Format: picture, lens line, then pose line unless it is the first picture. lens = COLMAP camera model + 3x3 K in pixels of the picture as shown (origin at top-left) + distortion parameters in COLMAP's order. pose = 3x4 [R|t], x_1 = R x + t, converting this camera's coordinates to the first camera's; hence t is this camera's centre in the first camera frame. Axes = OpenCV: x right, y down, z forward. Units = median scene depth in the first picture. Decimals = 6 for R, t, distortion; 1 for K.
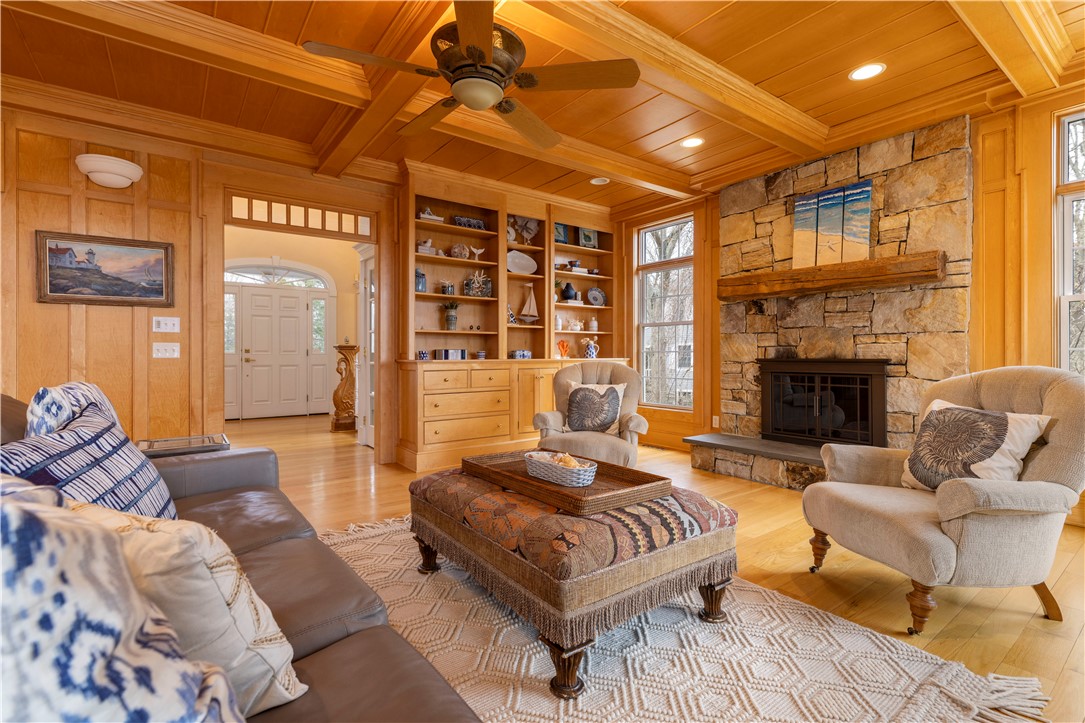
lens RADIAL K [[500.2, 0, 544.2], [0, 500.2, 356.8], [0, 0, 1]] dist [0.002554, 0.000290]
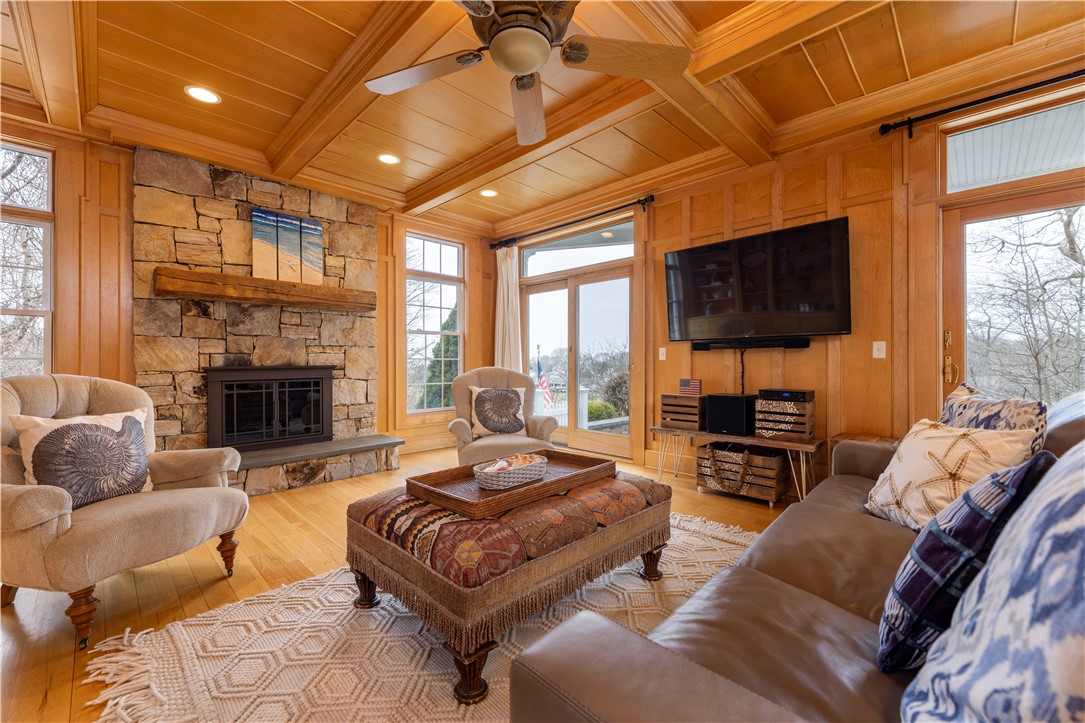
lens RADIAL K [[438.7, 0, 545.2], [0, 438.7, 360.6], [0, 0, 1]] dist [-0.000726, -0.000054]
pose [[-0.157472, -0.002825, 0.987519, -0.482832], [0.003935, 0.999986, 0.003488, -0.008830], [-0.987516, 0.004435, -0.157459, 0.580455]]
